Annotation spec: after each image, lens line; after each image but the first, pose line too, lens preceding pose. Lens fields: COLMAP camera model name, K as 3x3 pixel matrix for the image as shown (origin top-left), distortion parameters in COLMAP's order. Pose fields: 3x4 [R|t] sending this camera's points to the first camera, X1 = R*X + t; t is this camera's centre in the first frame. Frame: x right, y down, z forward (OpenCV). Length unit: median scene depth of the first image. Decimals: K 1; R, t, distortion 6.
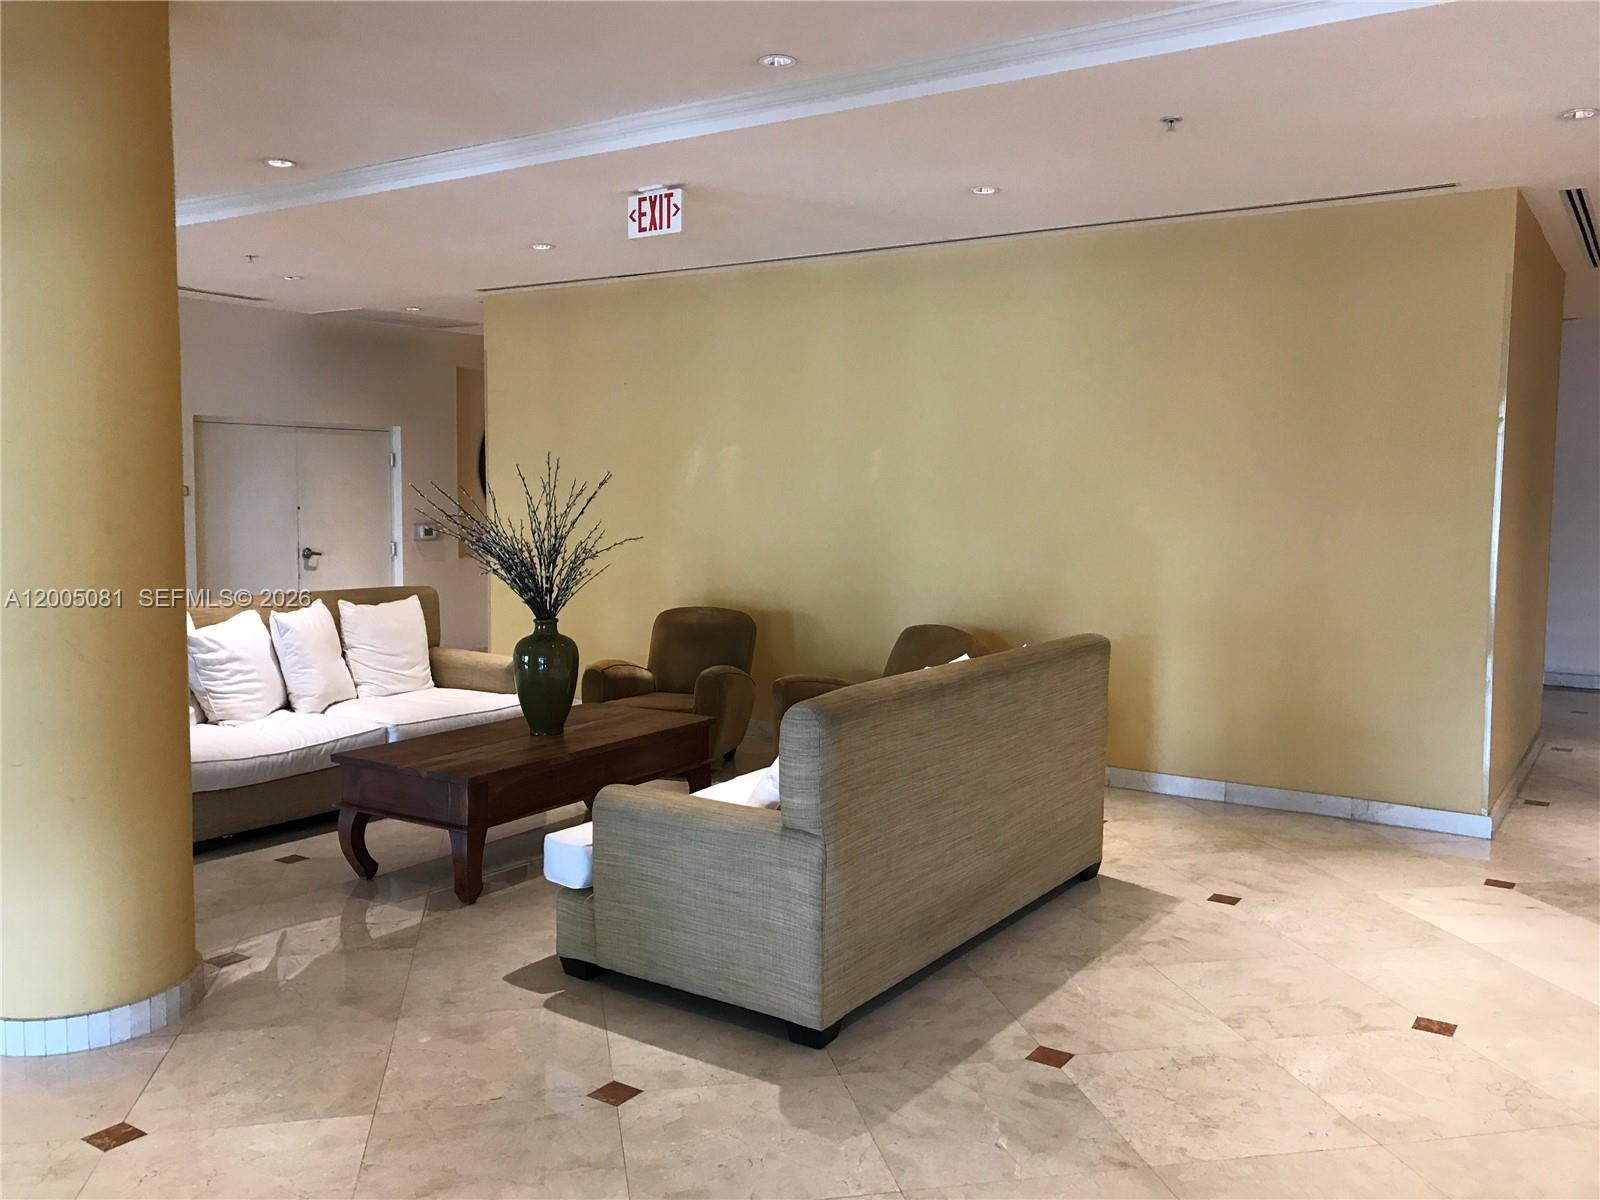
lens RADIAL K [[1316.9, 0, 792.4], [0, 1316.9, 592.6], [0, 0, 1]] dist [0.053763, -0.038732]
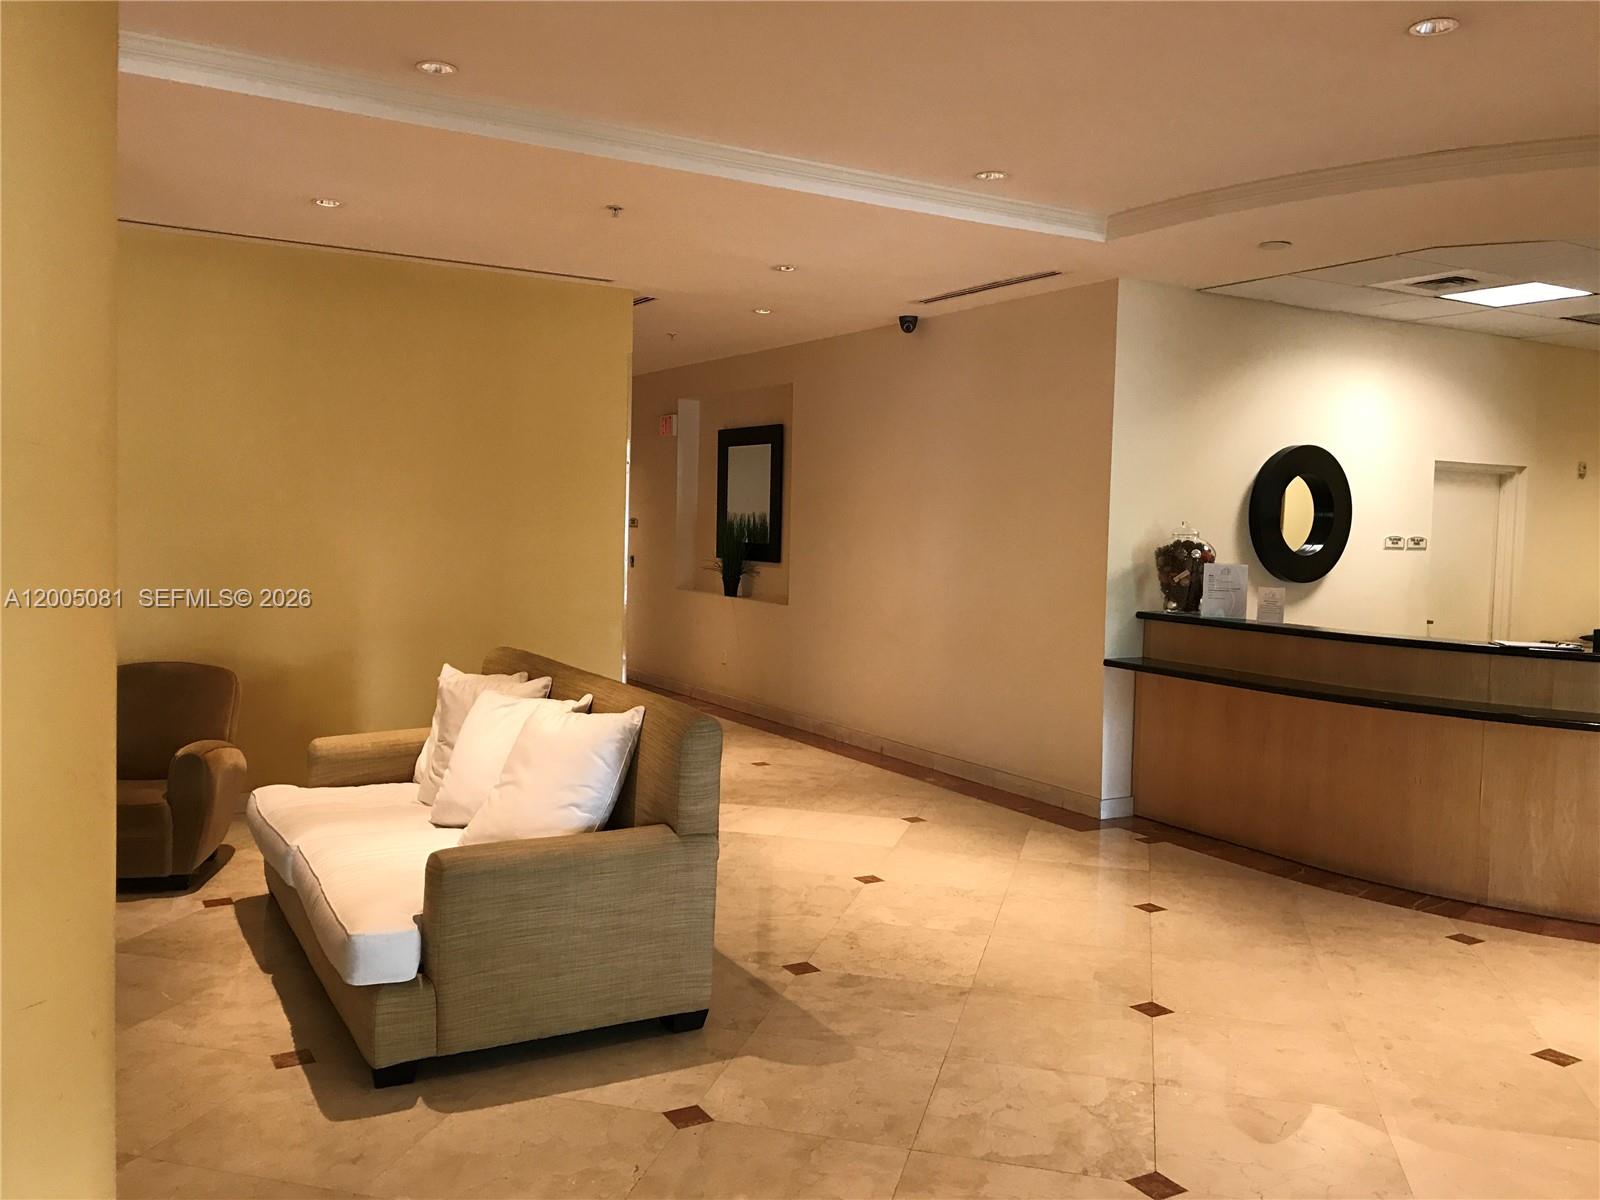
lens RADIAL K [[1316.9, 0, 793.2], [0, 1316.9, 605.6], [0, 0, 1]] dist [0.053763, -0.038732]
pose [[0.448661, -0.059220, 0.891738, -0.937224], [0.053314, 0.997799, 0.039440, -0.048502], [-0.892110, 0.029847, 0.450831, 0.433807]]
